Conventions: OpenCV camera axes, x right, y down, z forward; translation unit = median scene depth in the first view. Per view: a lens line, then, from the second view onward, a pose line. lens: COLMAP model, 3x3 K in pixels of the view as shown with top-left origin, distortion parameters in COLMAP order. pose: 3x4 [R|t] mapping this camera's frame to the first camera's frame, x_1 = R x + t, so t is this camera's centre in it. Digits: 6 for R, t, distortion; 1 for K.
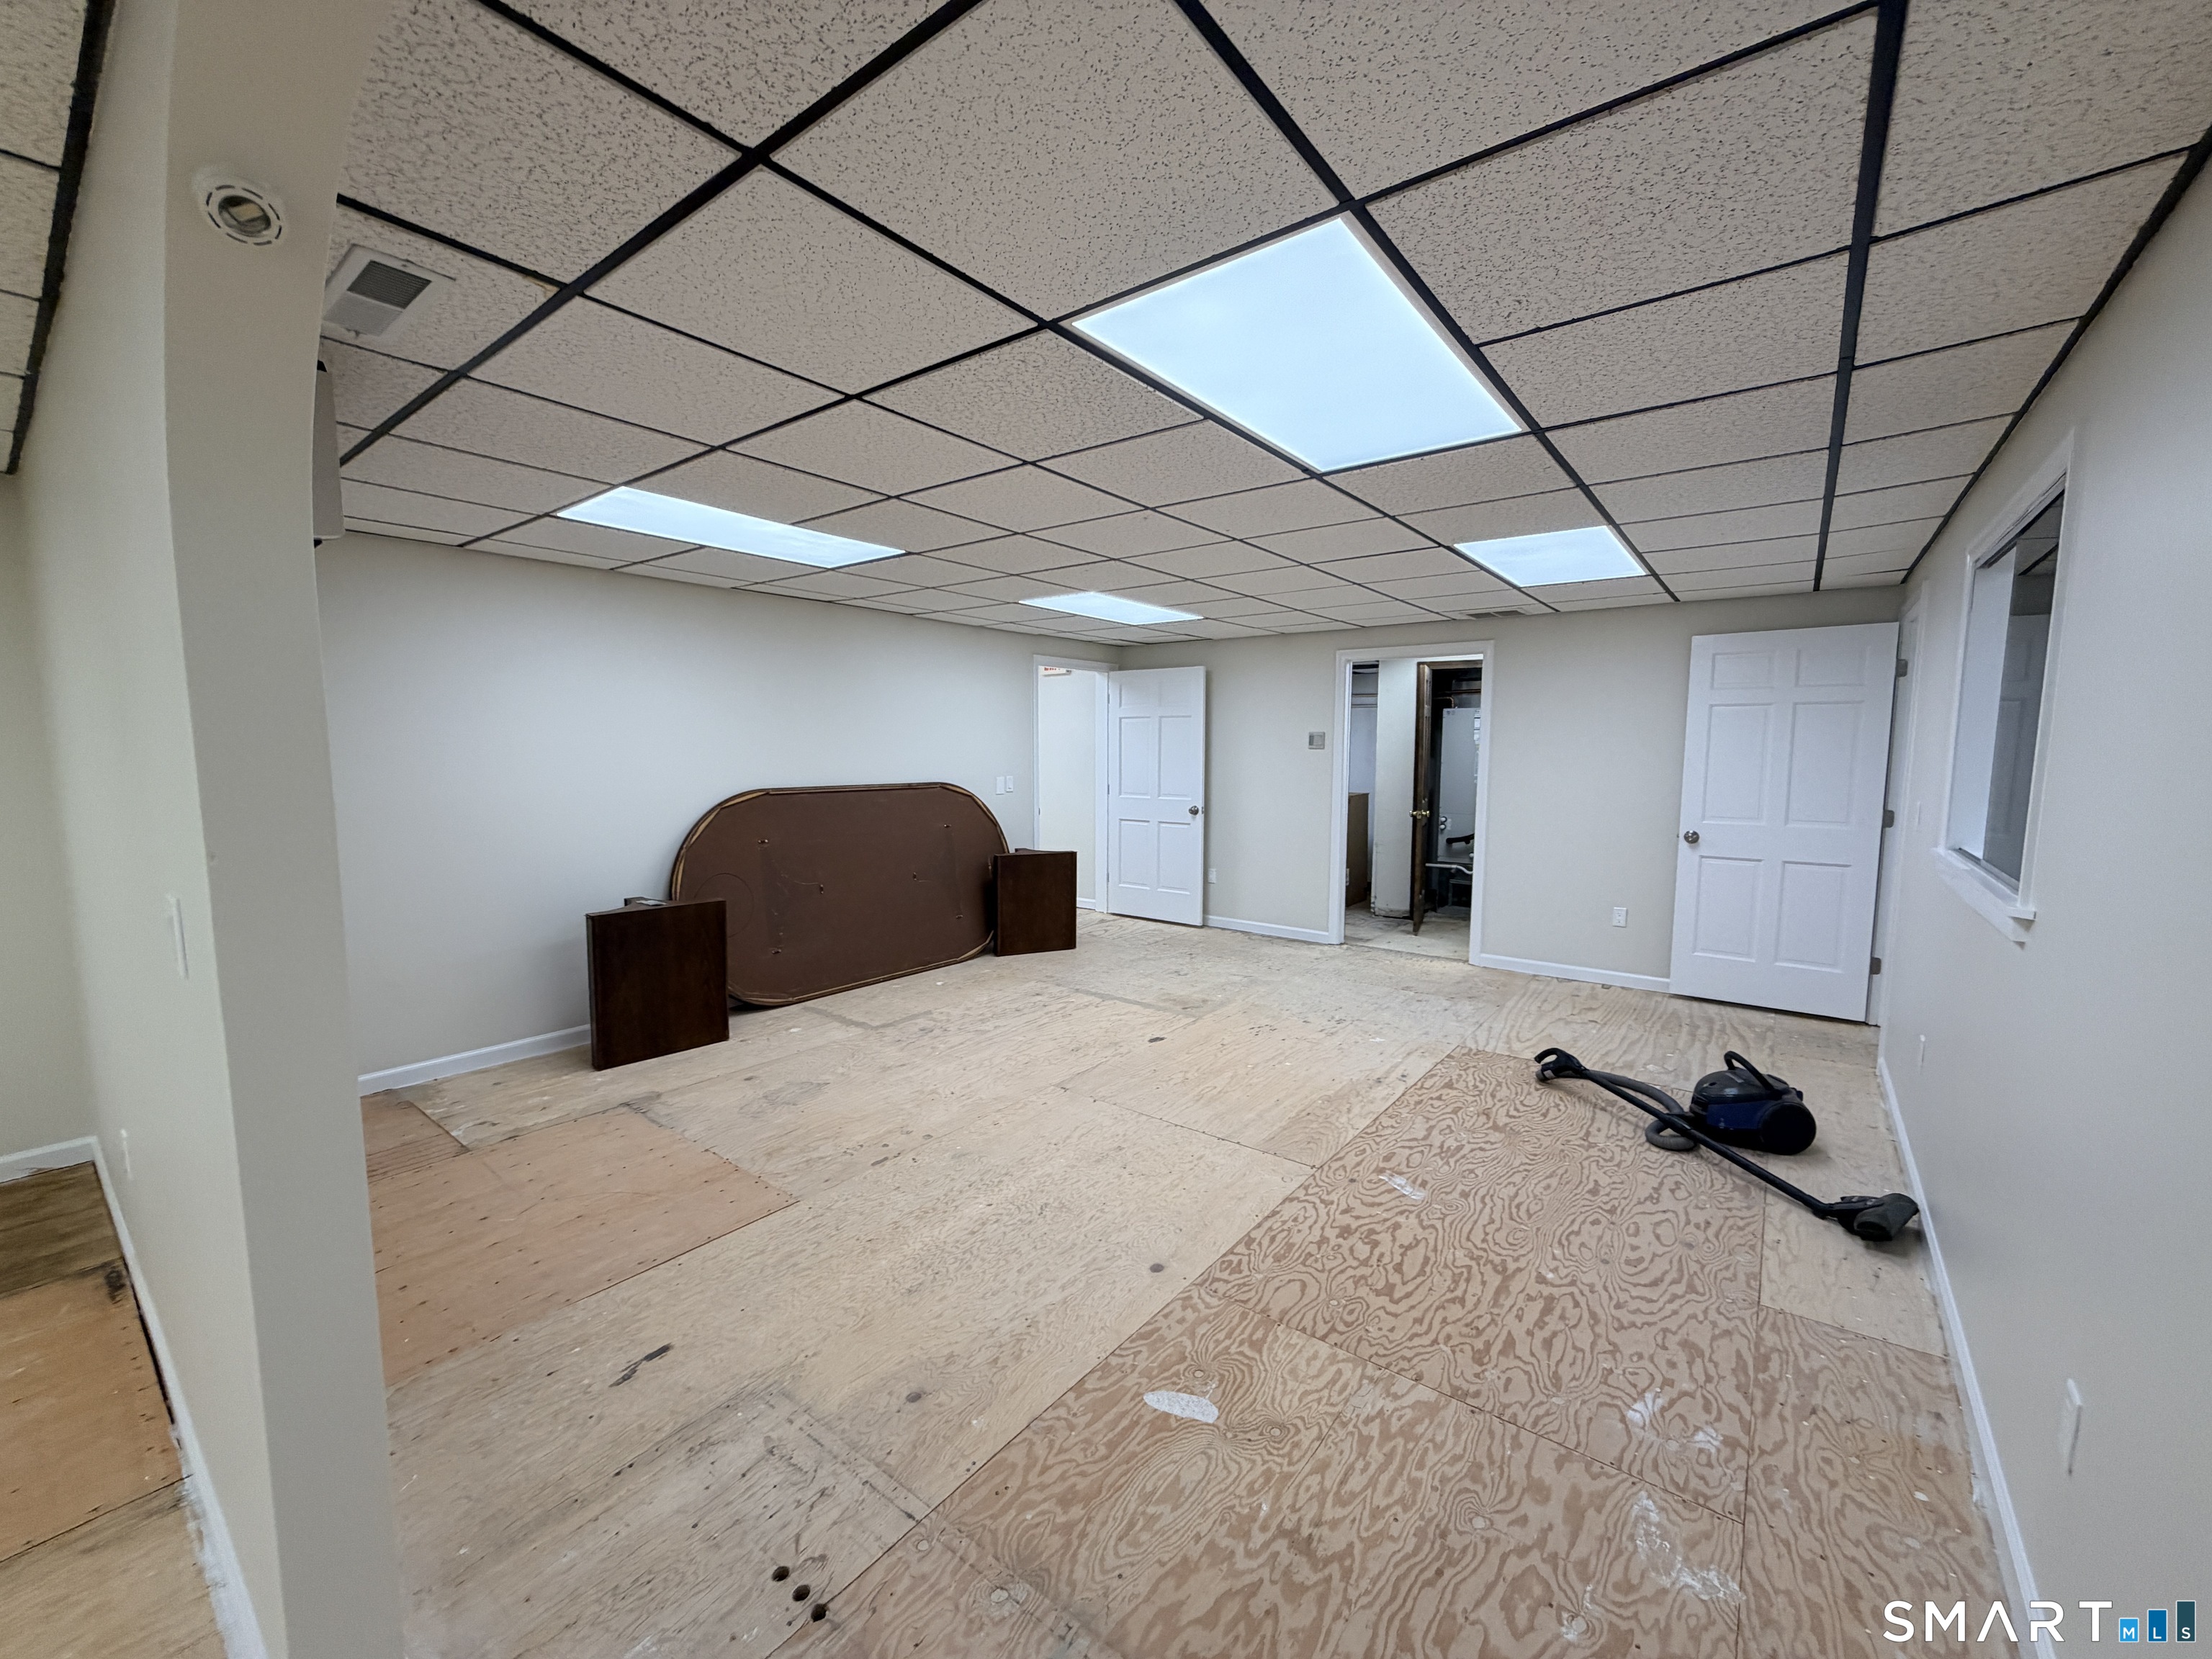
lens RADIAL K [[881.2, 0, 1109.7], [0, 881.2, 838.2], [0, 0, 1]] dist [0.000117, -0.000076]
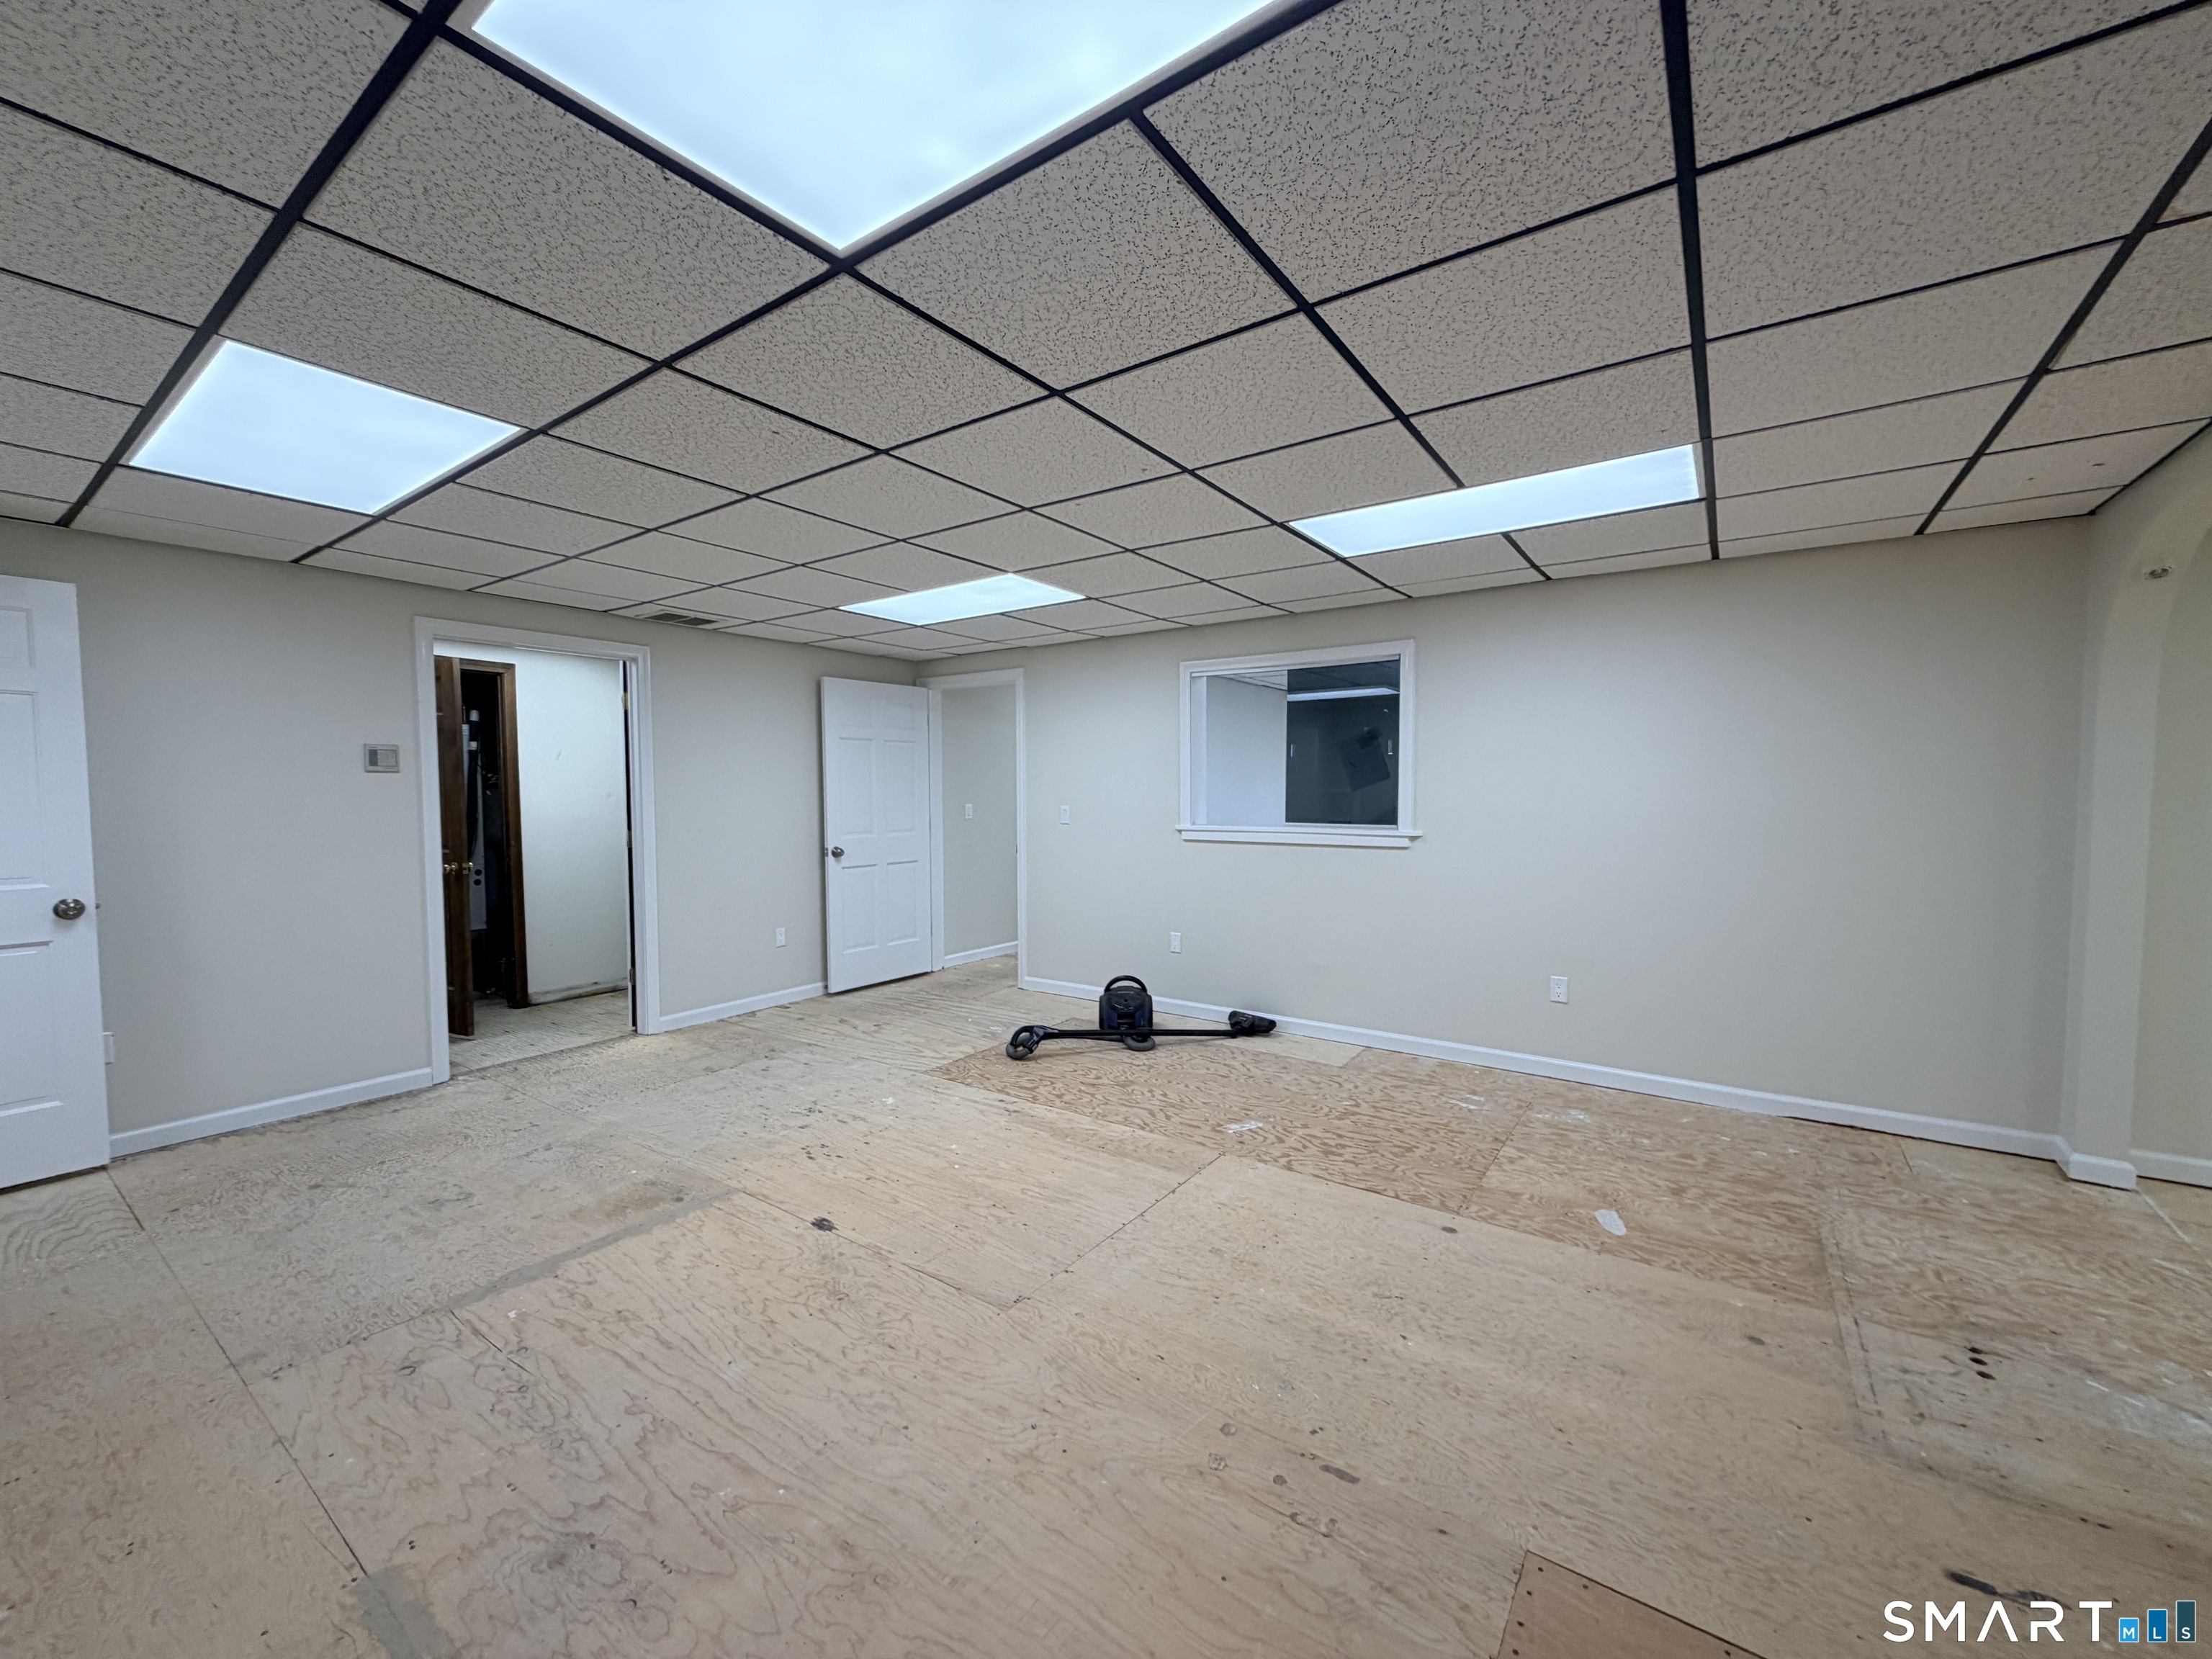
lens RADIAL K [[885.1, 0, 1088.7], [0, 885.1, 828.3], [0, 0, 1]] dist [-0.000653, 0.000251]
pose [[-0.029399, -0.046558, 0.998483, -0.696318], [0.108732, 0.992838, 0.049496, -0.074766], [-0.993636, 0.110022, -0.024126, 0.983494]]
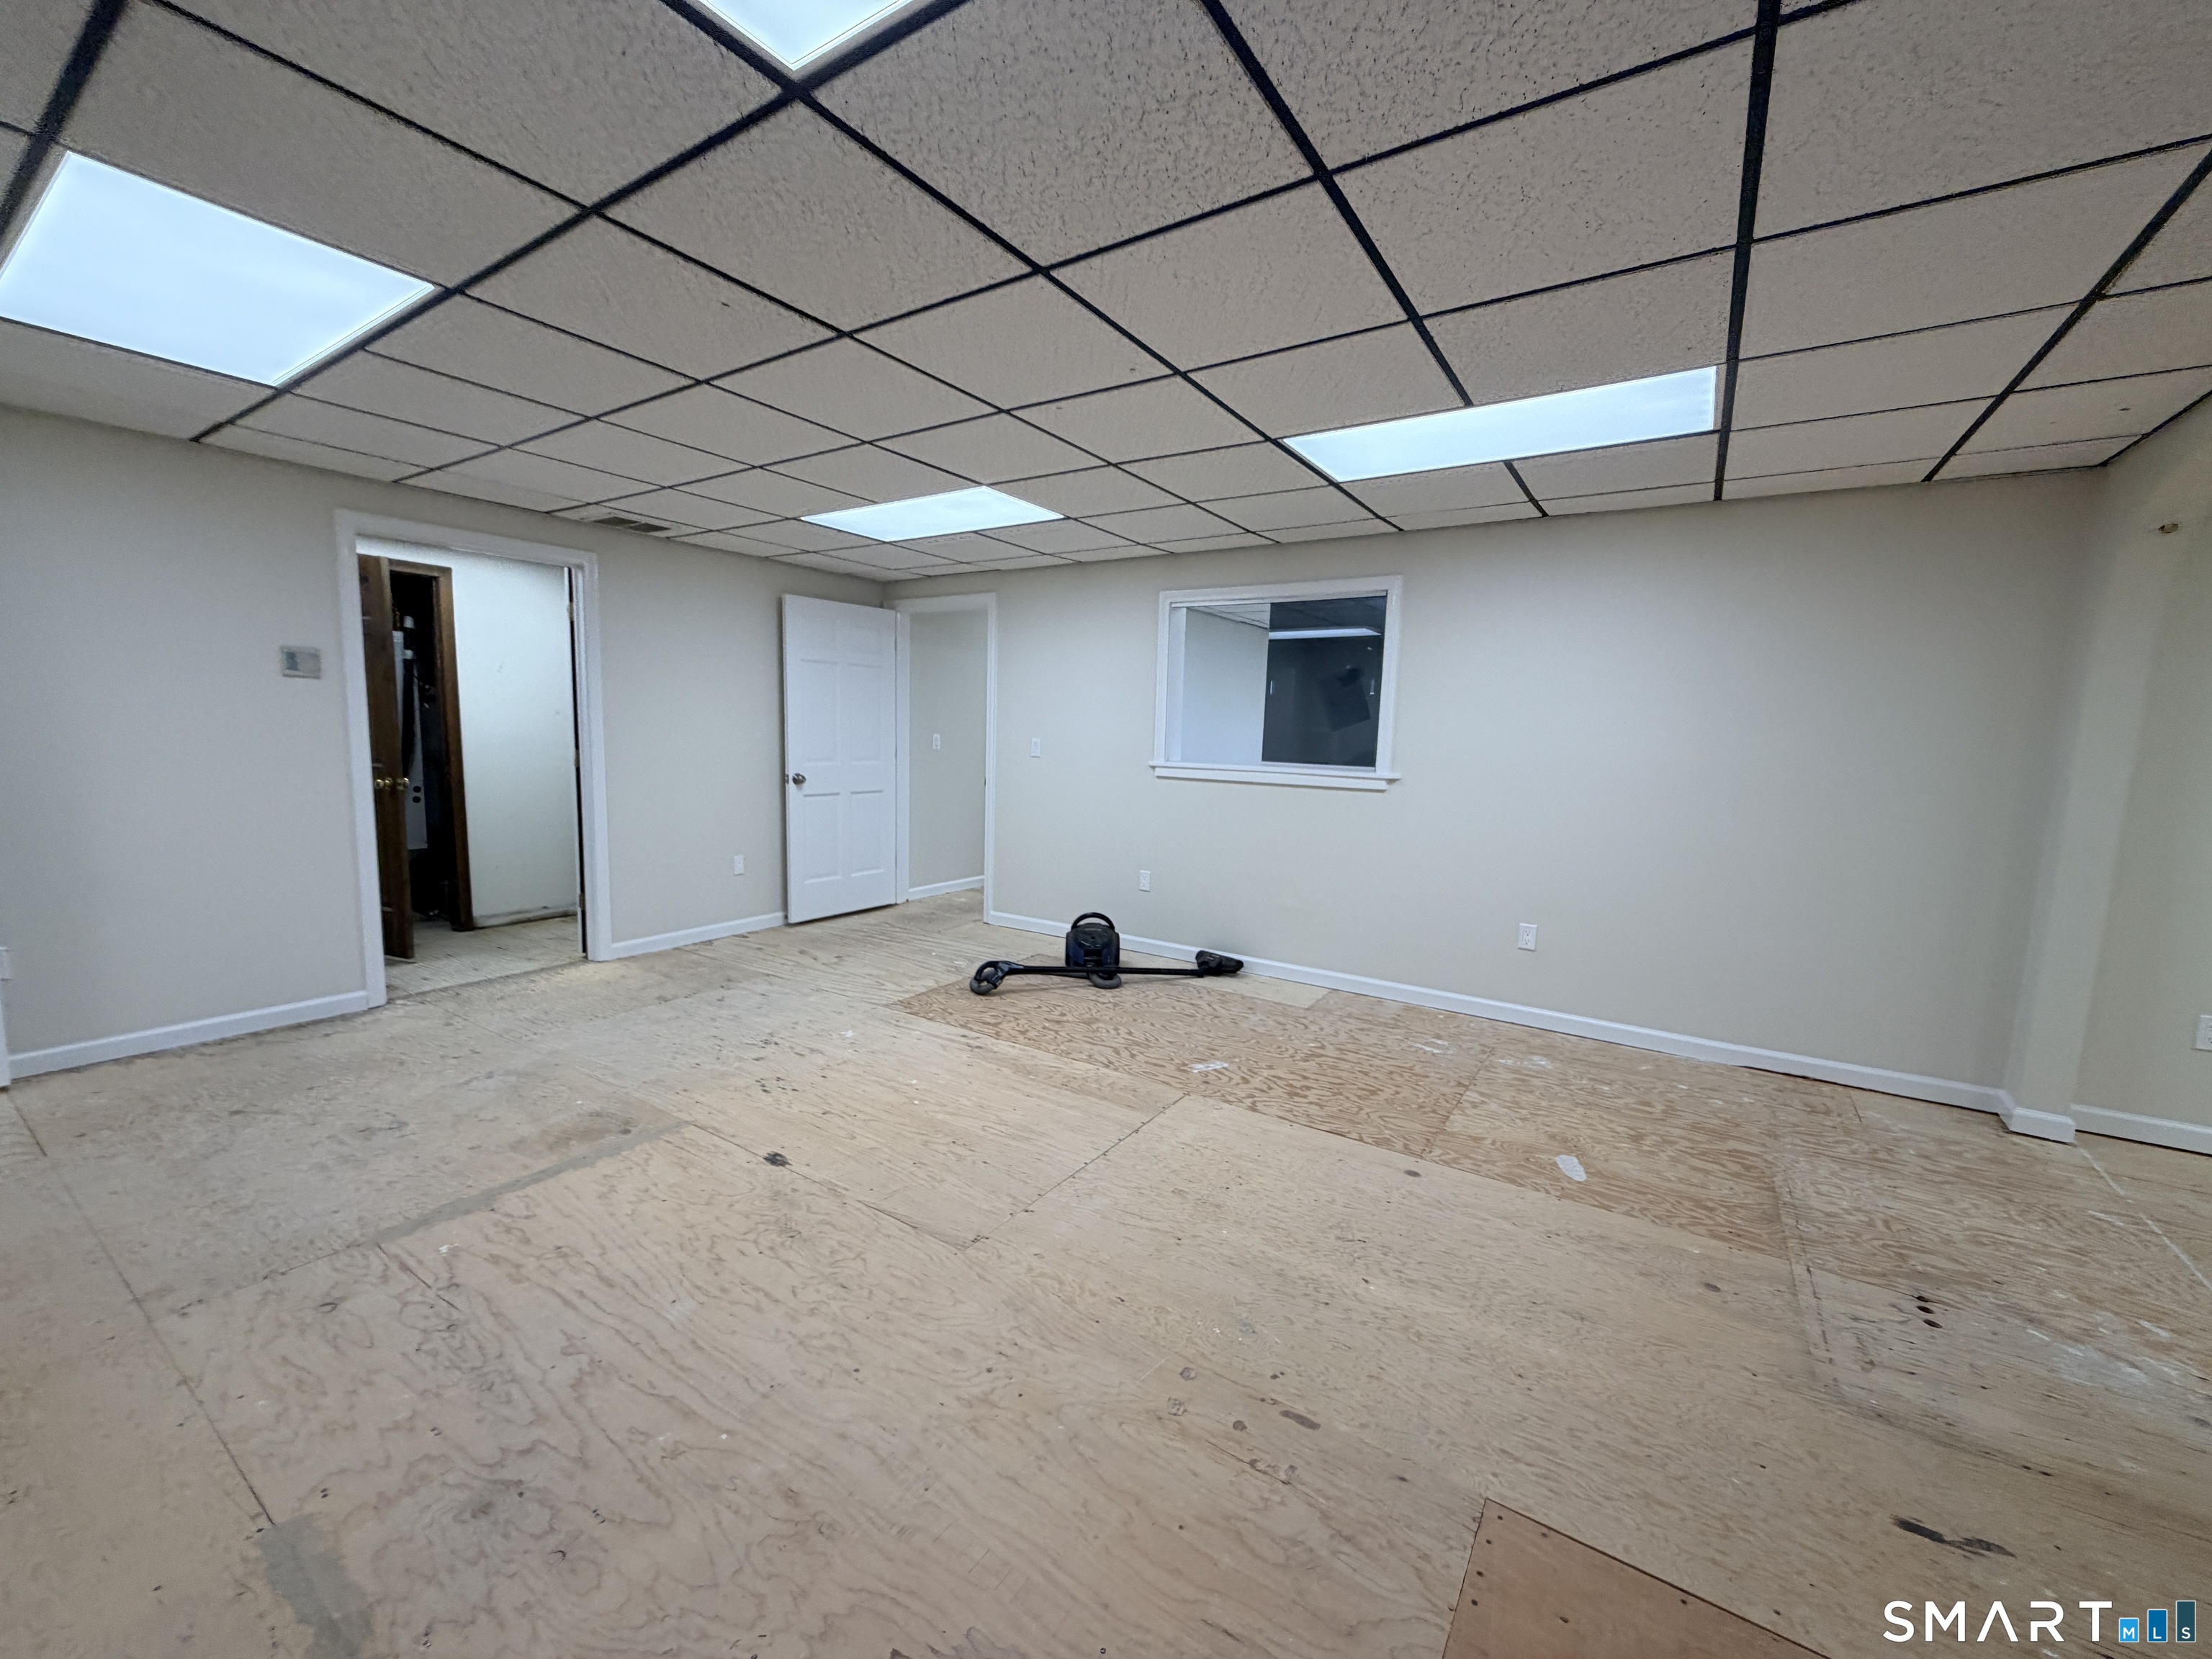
lens RADIAL K [[884.8, 0, 1090.3], [0, 884.8, 828.9], [0, 0, 1]] dist [0.000032, 0.000179]
pose [[-0.063837, -0.118602, 0.990888, -0.660199], [0.077005, 0.989367, 0.123381, -0.067222], [-0.994985, 0.084180, -0.054026, 0.985608]]
